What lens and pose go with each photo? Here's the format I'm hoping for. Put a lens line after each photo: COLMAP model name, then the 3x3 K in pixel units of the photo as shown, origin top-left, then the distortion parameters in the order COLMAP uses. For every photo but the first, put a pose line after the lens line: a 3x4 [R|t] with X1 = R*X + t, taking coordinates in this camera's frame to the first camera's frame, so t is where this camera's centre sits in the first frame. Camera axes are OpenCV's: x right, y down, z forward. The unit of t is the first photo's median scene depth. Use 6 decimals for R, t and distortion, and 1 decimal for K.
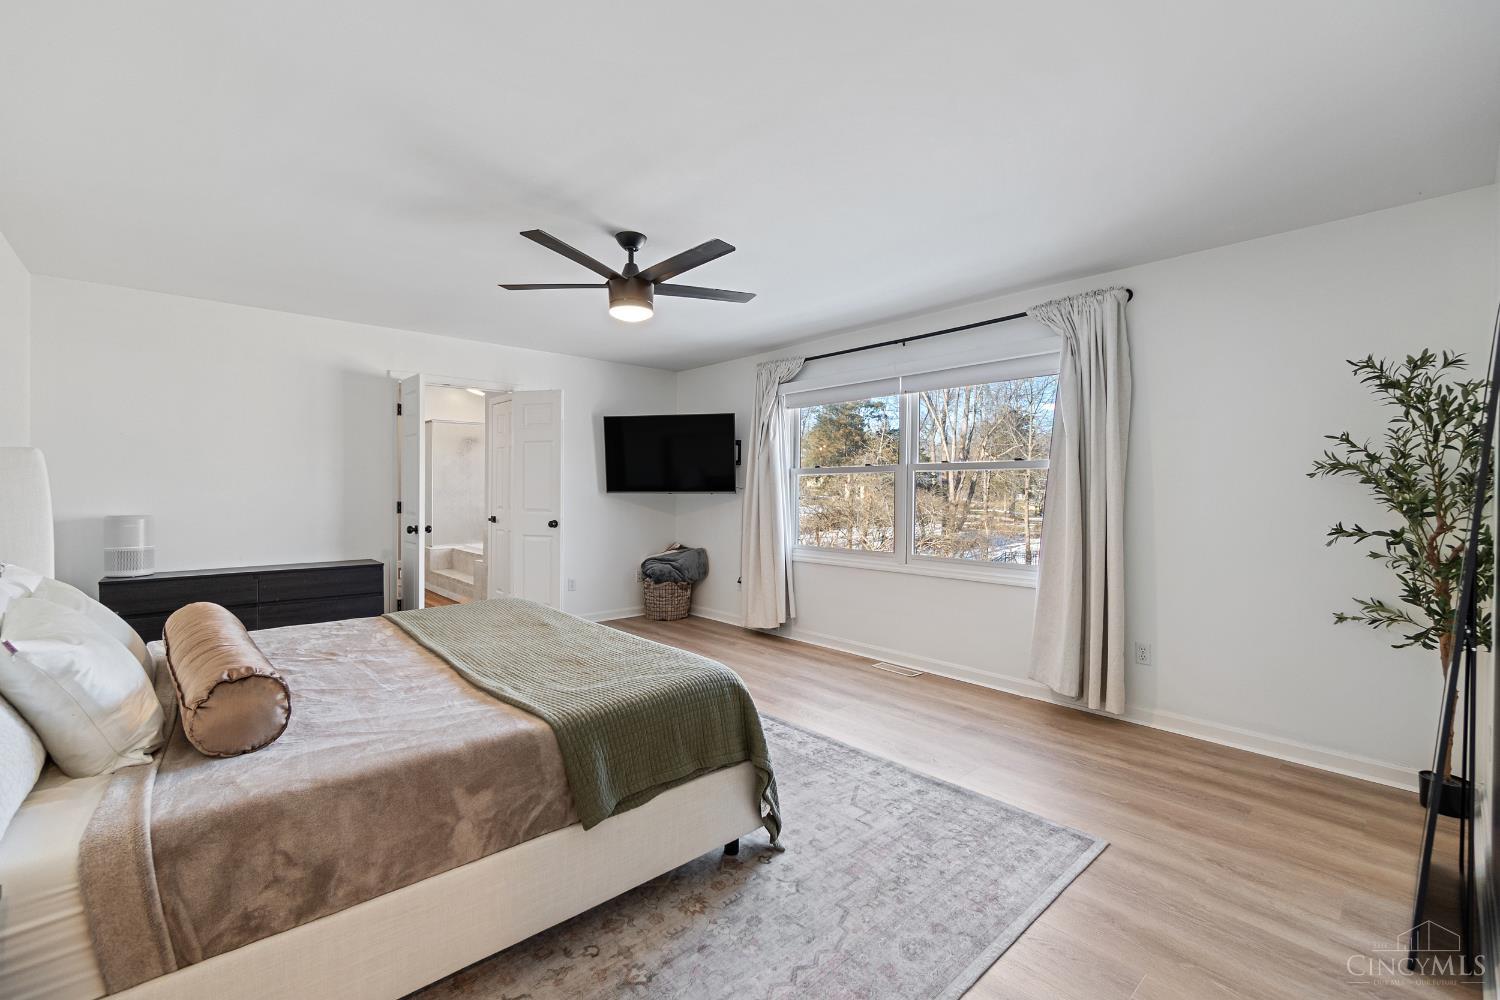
lens RADIAL K [[641.5, 0, 746.9], [0, 641.5, 495.6], [0, 0, 1]] dist [-0.002588, -0.000268]
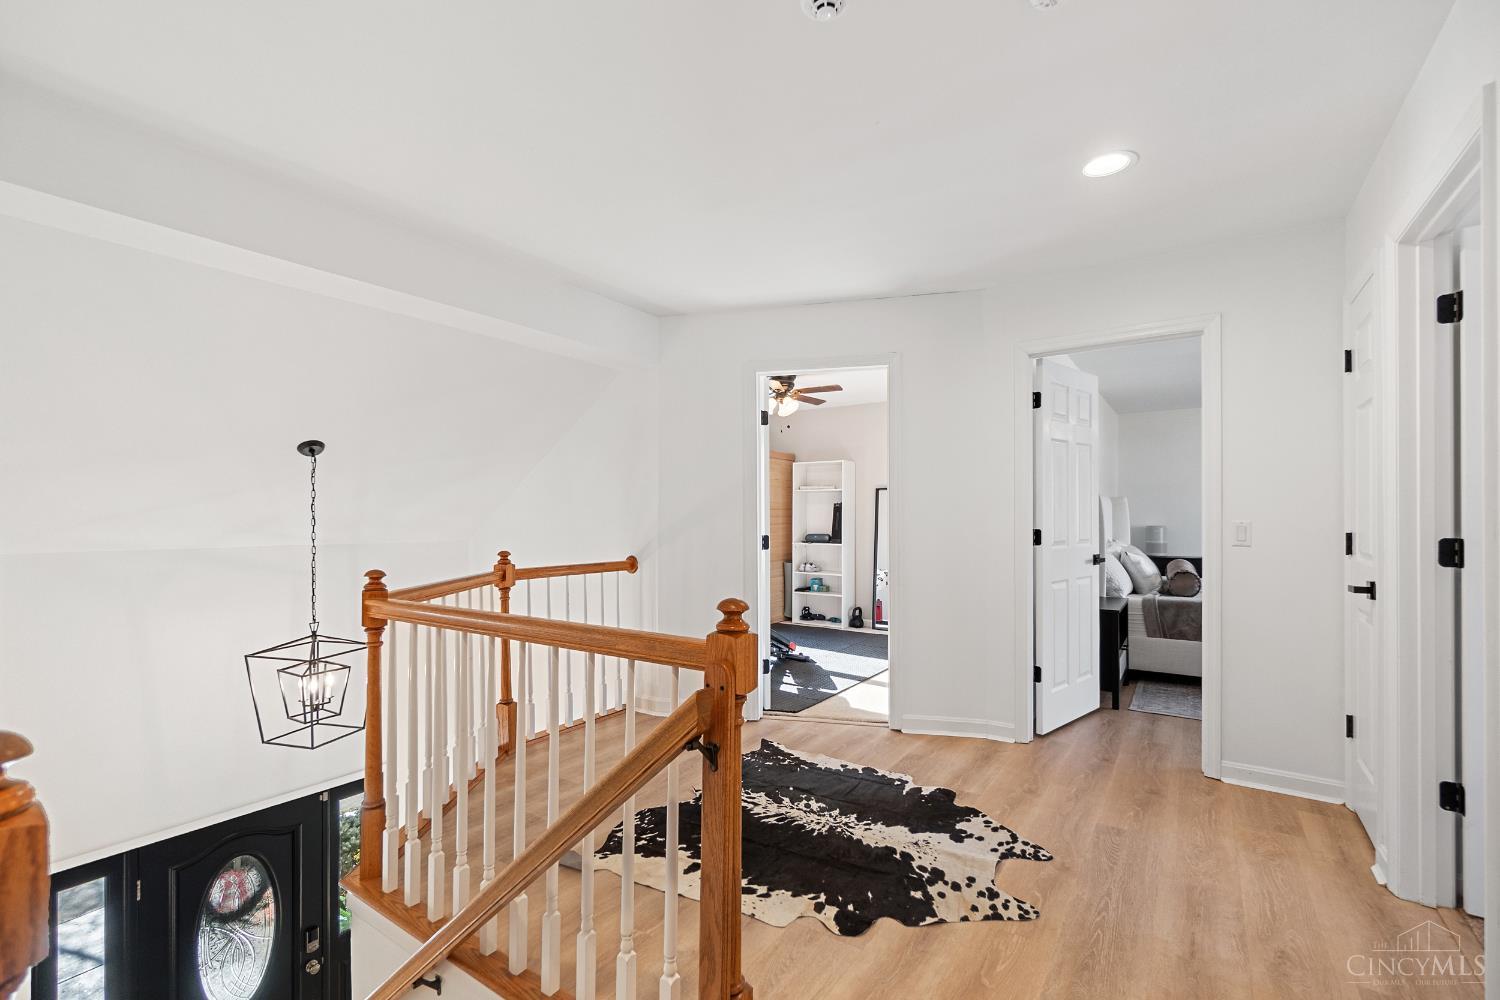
lens RADIAL K [[616.5, 0, 750.4], [0, 616.5, 505.7], [0, 0, 1]] dist [-0.000501, -0.000052]
pose [[0.214736, -0.014183, -0.976569, 1.865242], [-0.003532, 0.999877, -0.015298, 0.011773], [0.976666, 0.006734, 0.214659, -1.883702]]
